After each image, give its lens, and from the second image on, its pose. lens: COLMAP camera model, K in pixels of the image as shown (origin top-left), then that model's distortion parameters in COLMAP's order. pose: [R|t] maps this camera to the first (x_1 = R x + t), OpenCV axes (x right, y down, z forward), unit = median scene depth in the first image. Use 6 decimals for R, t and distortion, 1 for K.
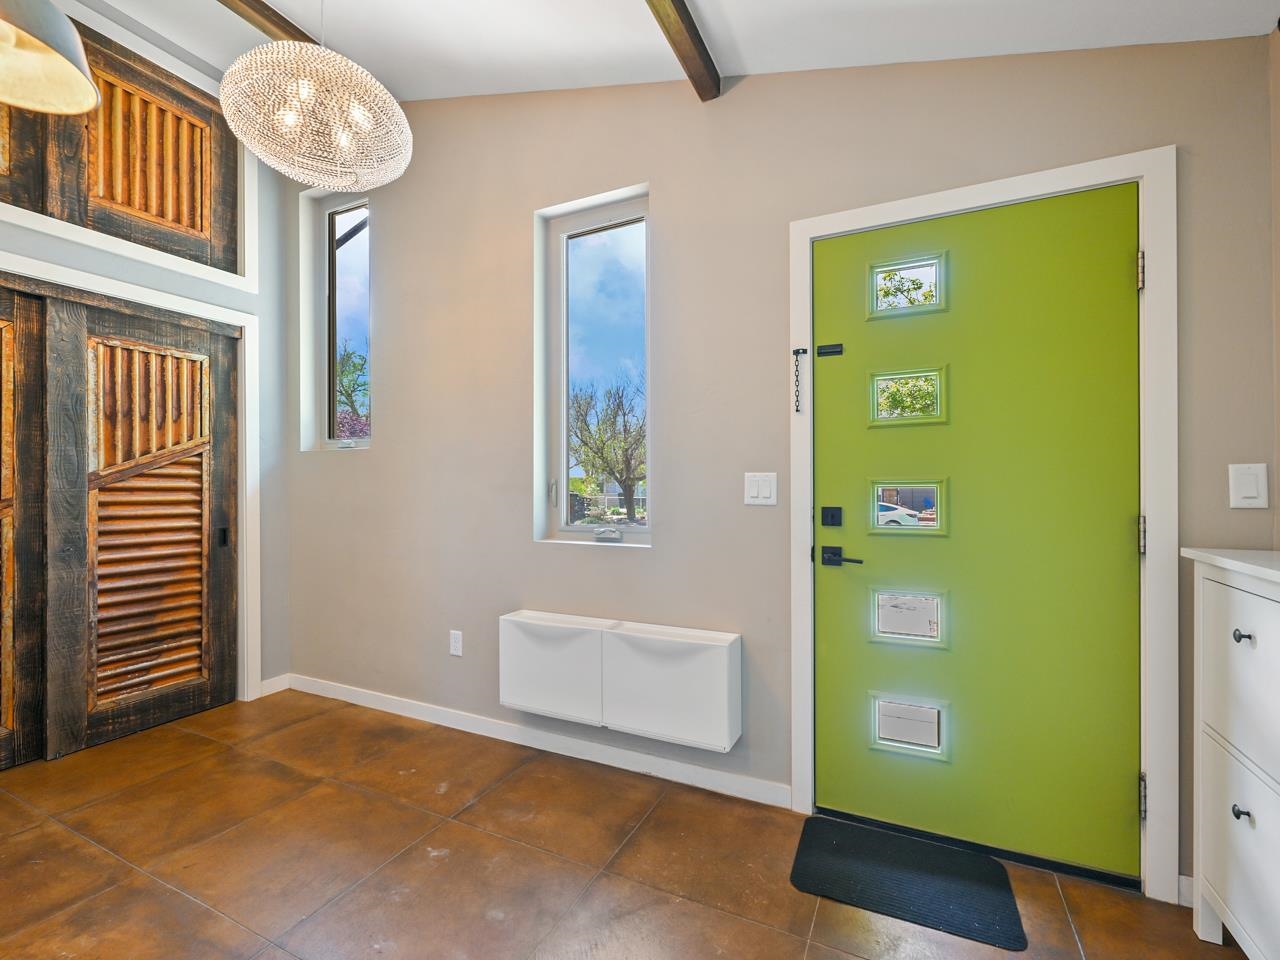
lens RADIAL K [[574.0, 0, 628.5], [0, 574.0, 486.0], [0, 0, 1]] dist [0.003123, 0.001258]
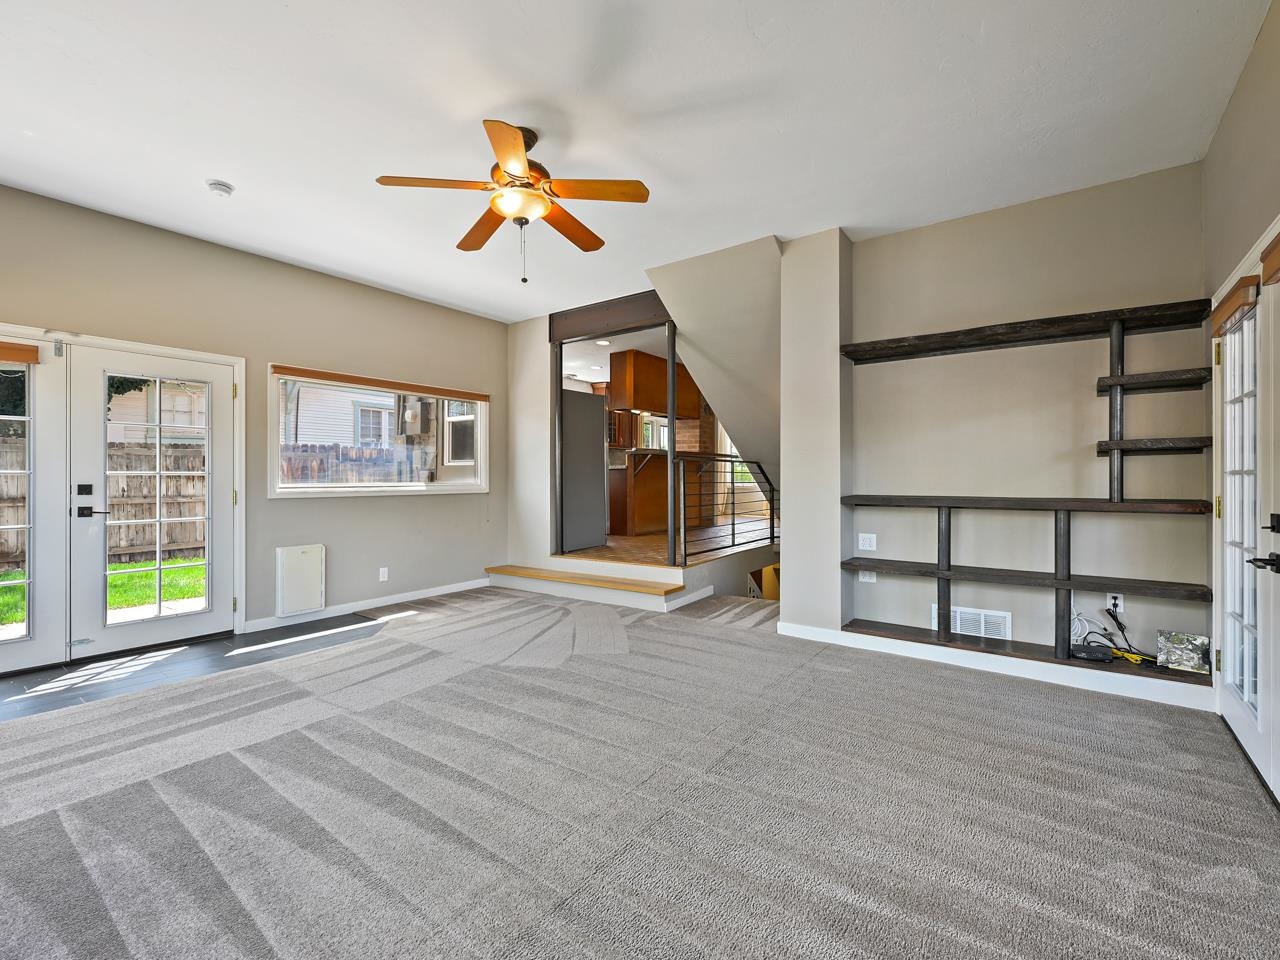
lens RADIAL K [[574.0, 0, 635.6], [0, 574.0, 476.4], [0, 0, 1]] dist [0.003123, 0.001258]
pose [[0.168642, -0.000886, 0.985677, -1.160916], [0.002890, 0.999996, 0.000405, 0.014655], [-0.985673, 0.002780, 0.168644, -1.041123]]
